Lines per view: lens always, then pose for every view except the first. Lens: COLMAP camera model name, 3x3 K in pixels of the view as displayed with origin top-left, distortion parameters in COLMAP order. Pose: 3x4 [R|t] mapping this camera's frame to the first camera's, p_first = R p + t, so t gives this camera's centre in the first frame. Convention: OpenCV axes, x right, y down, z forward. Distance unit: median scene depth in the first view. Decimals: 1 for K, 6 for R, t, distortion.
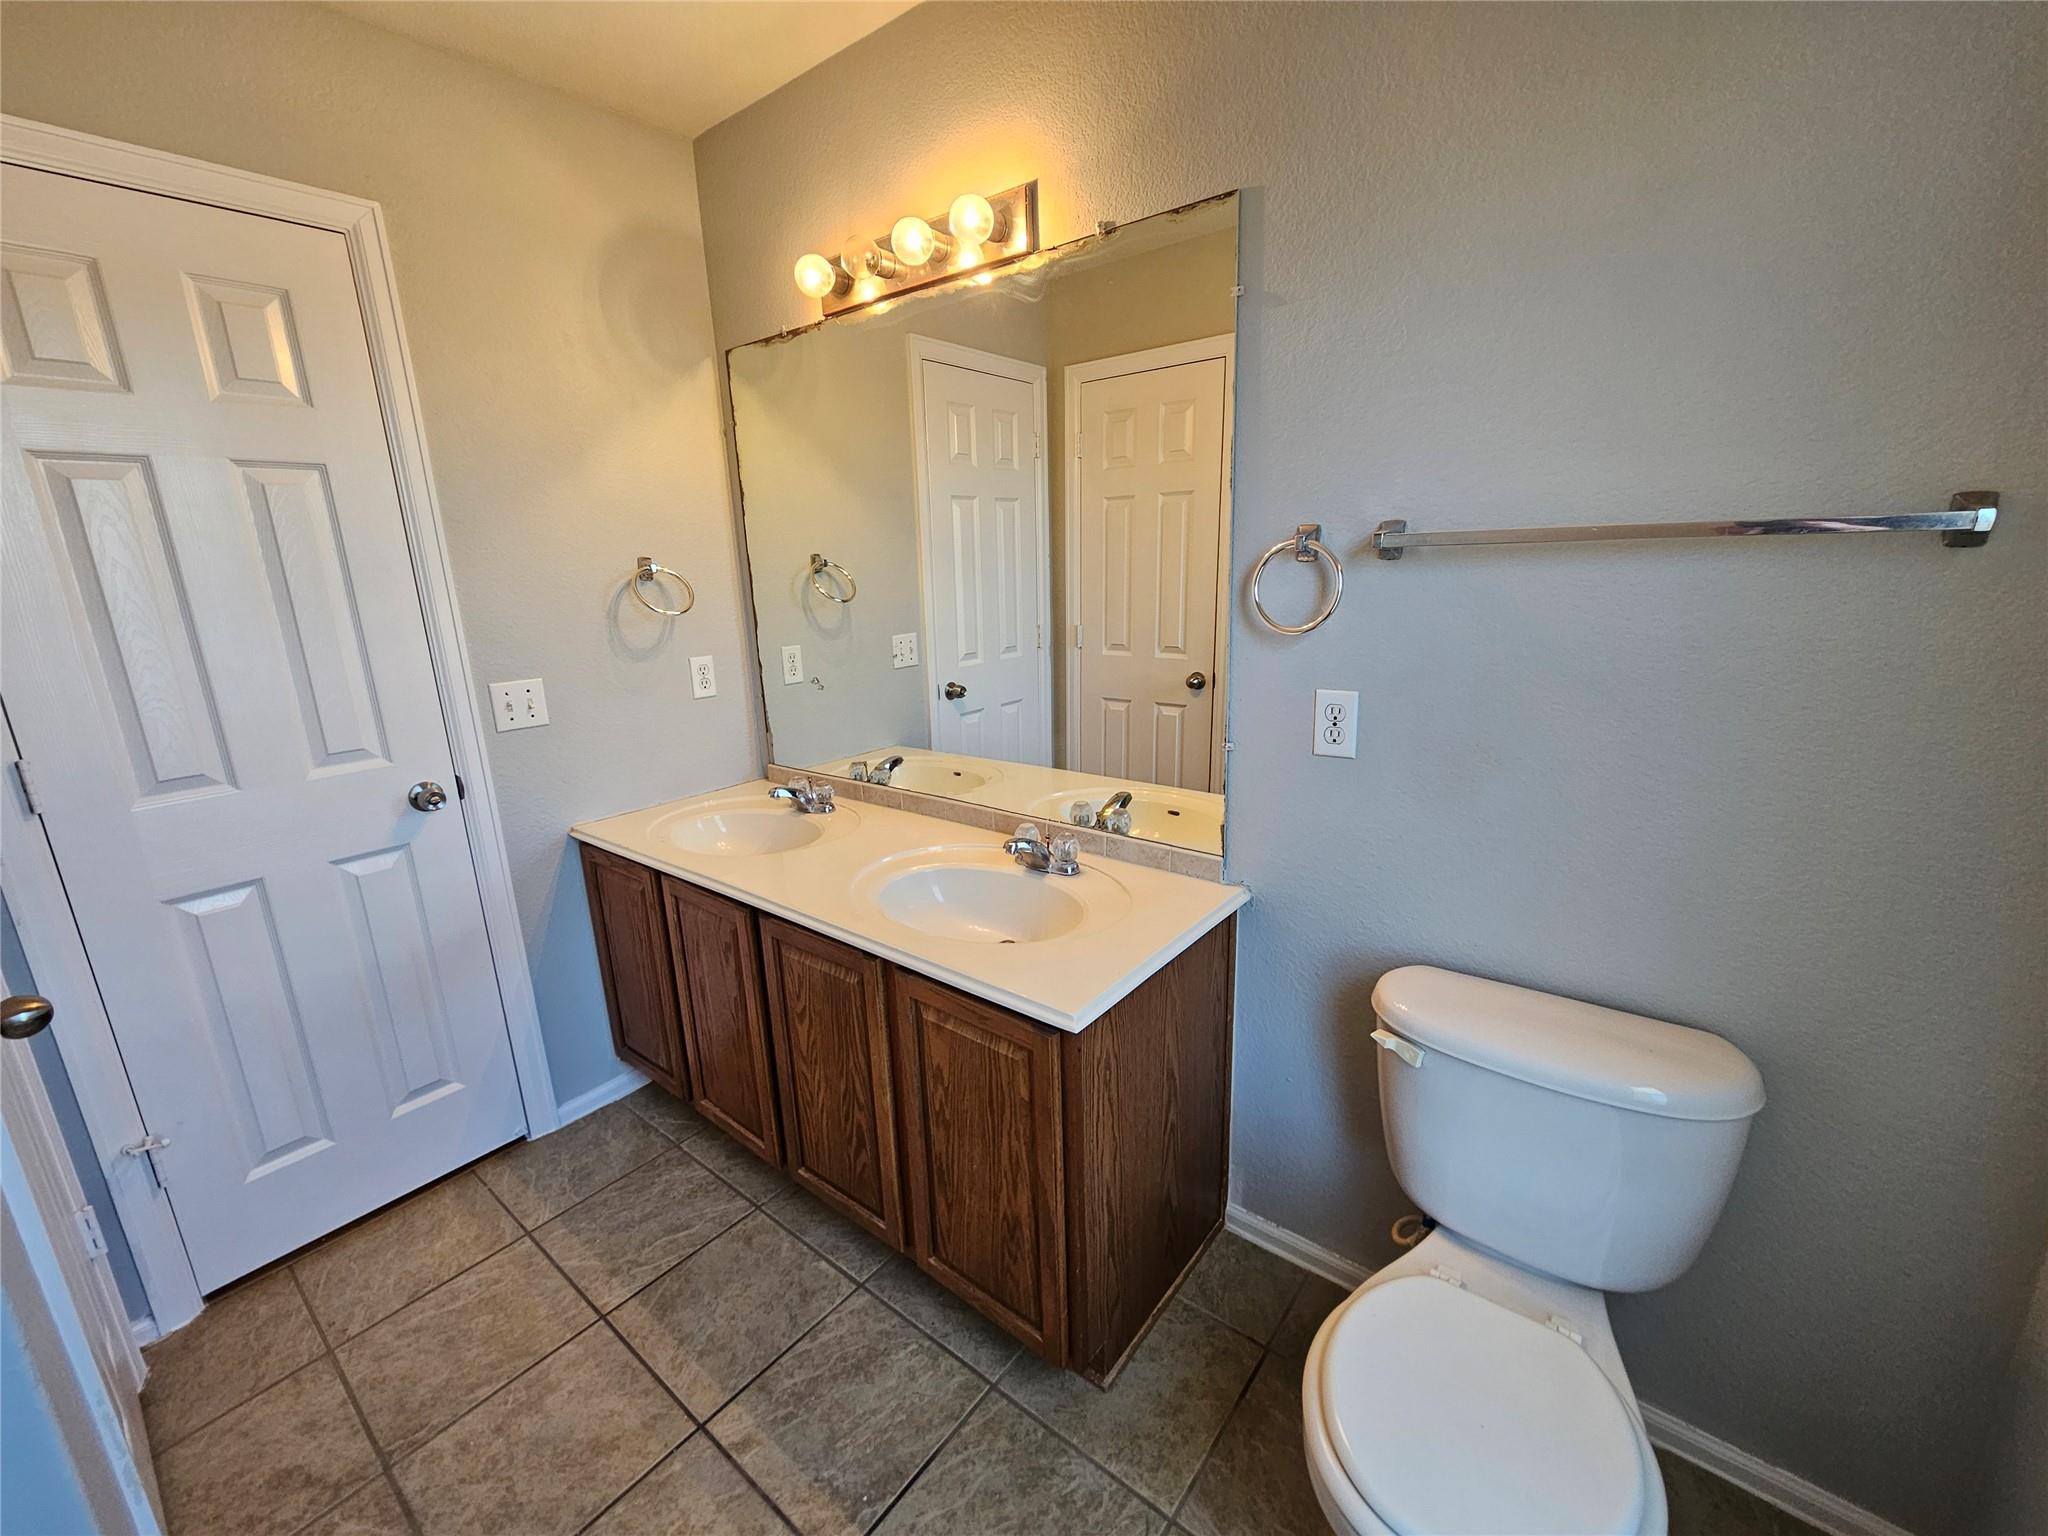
lens RADIAL K [[836.0, 0, 1041.2], [0, 836.0, 770.2], [0, 0, 1]] dist [-0.005788, 0.000726]
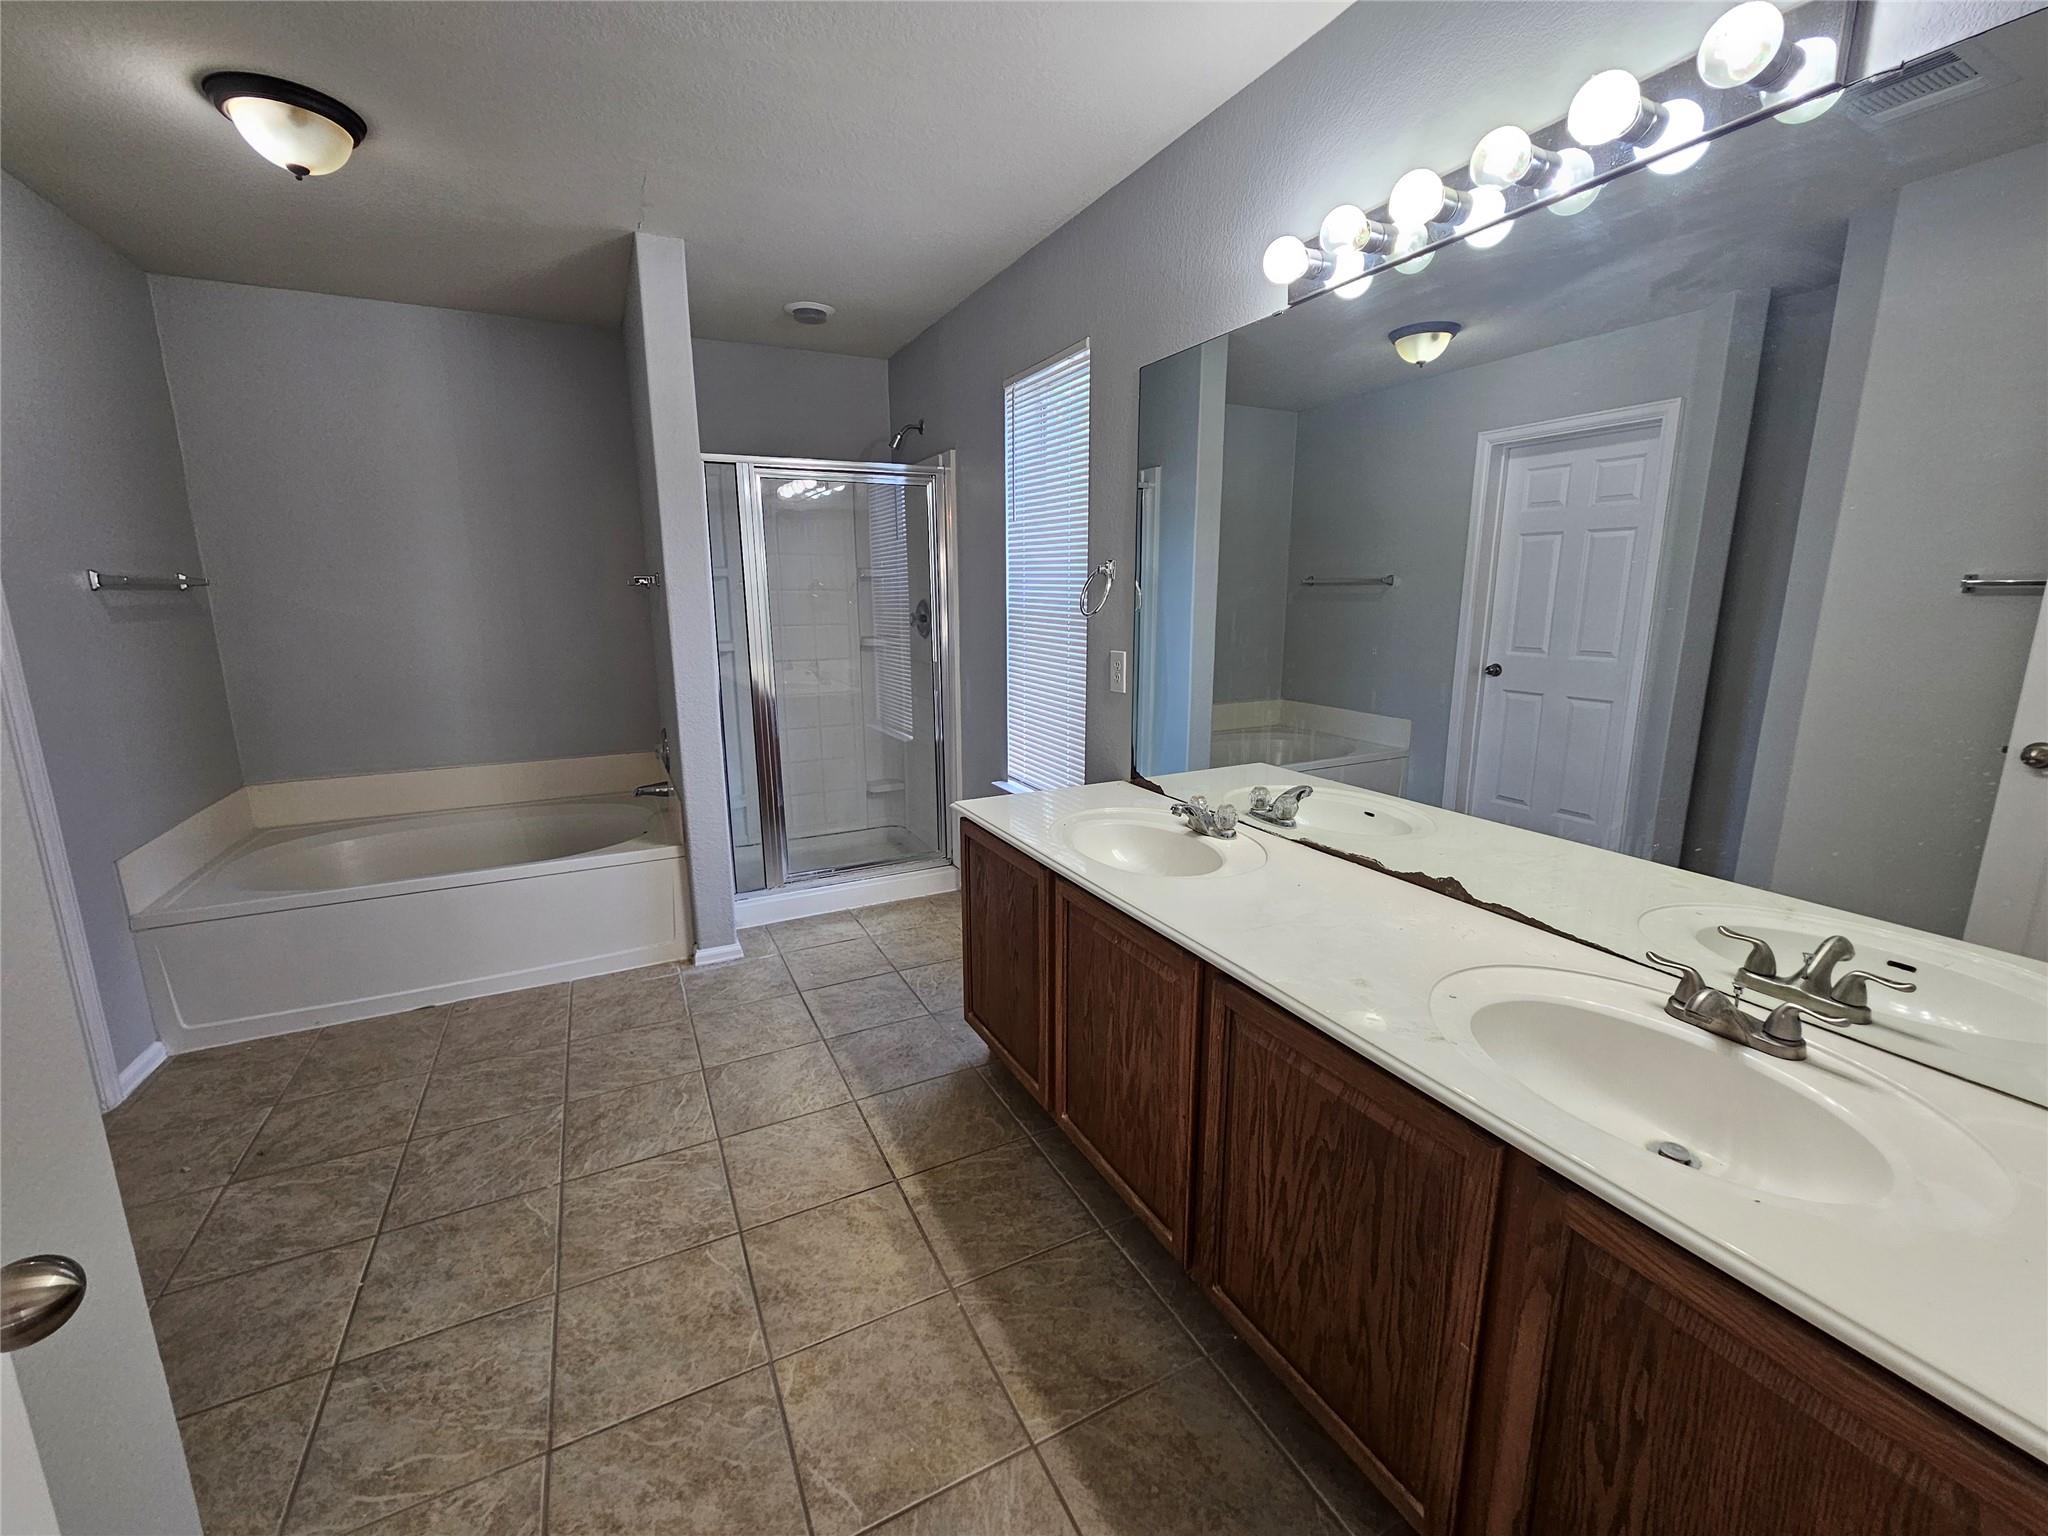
lens RADIAL K [[836.0, 0, 1017.1], [0, 836.0, 761.1], [0, 0, 1]] dist [-0.005788, 0.000726]
pose [[0.897142, 0.116501, -0.426104, -0.093035], [-0.124931, 0.992131, 0.008222, -0.015084], [0.423709, 0.045857, 0.904637, 0.071873]]
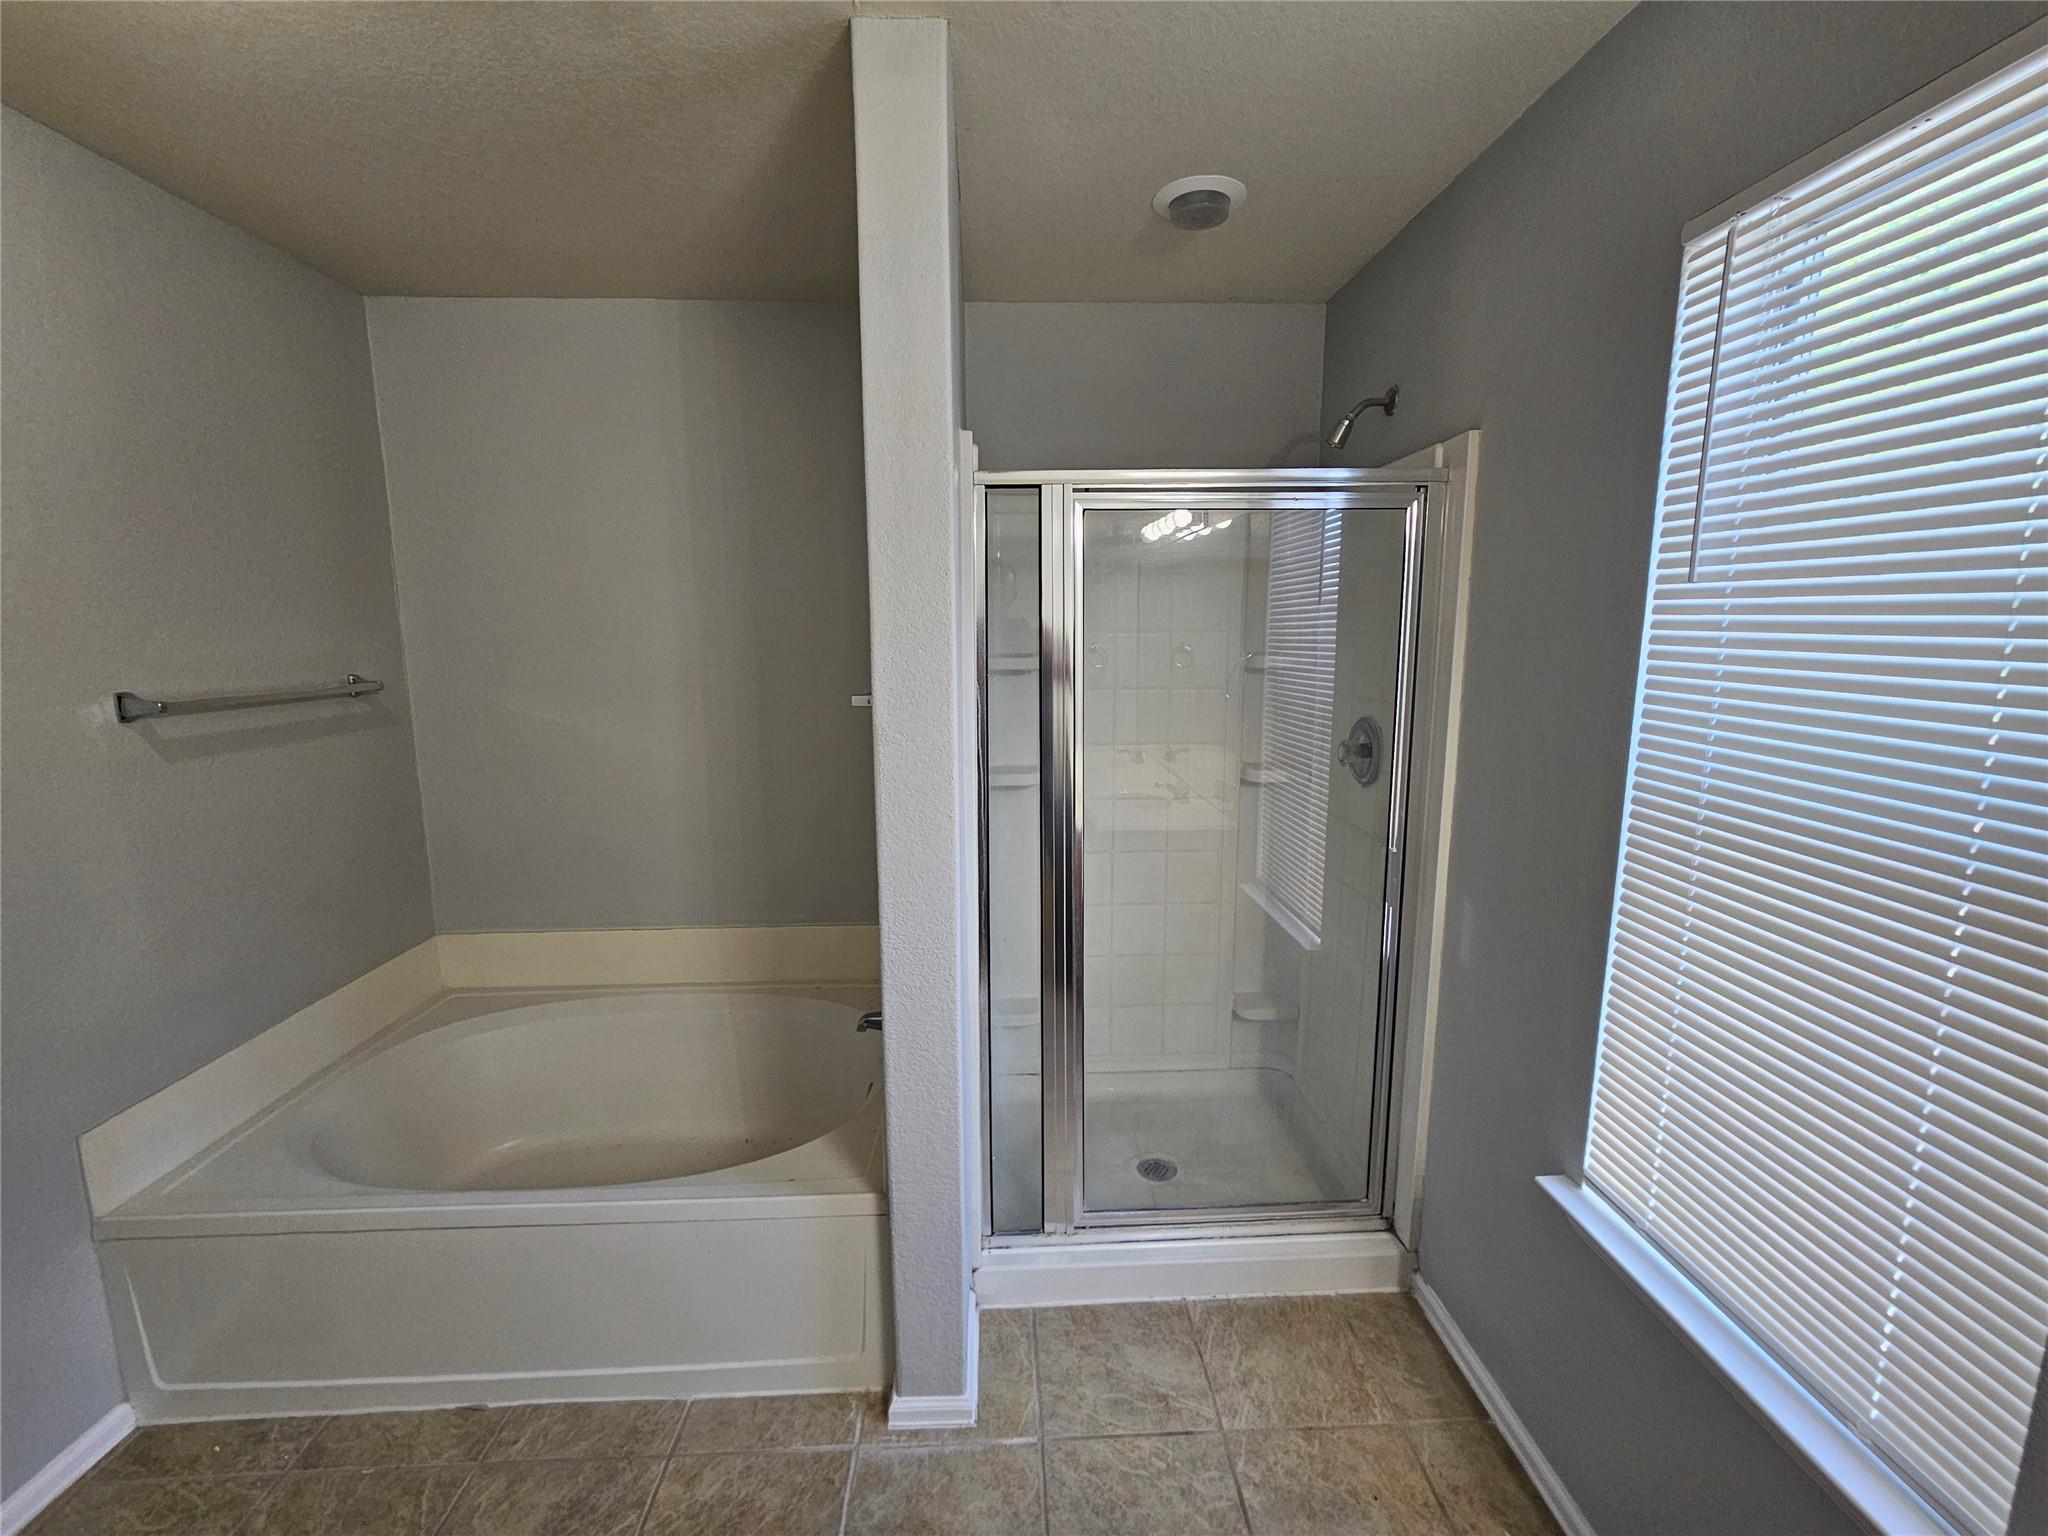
lens RADIAL K [[836.0, 0, 1028.6], [0, 836.0, 770.1], [0, 0, 1]] dist [-0.005788, 0.000726]
pose [[0.640582, 0.153318, -0.752428, -0.416223], [-0.188081, 0.981345, 0.039841, -0.149841], [0.744500, 0.115996, 0.657469, 0.460782]]
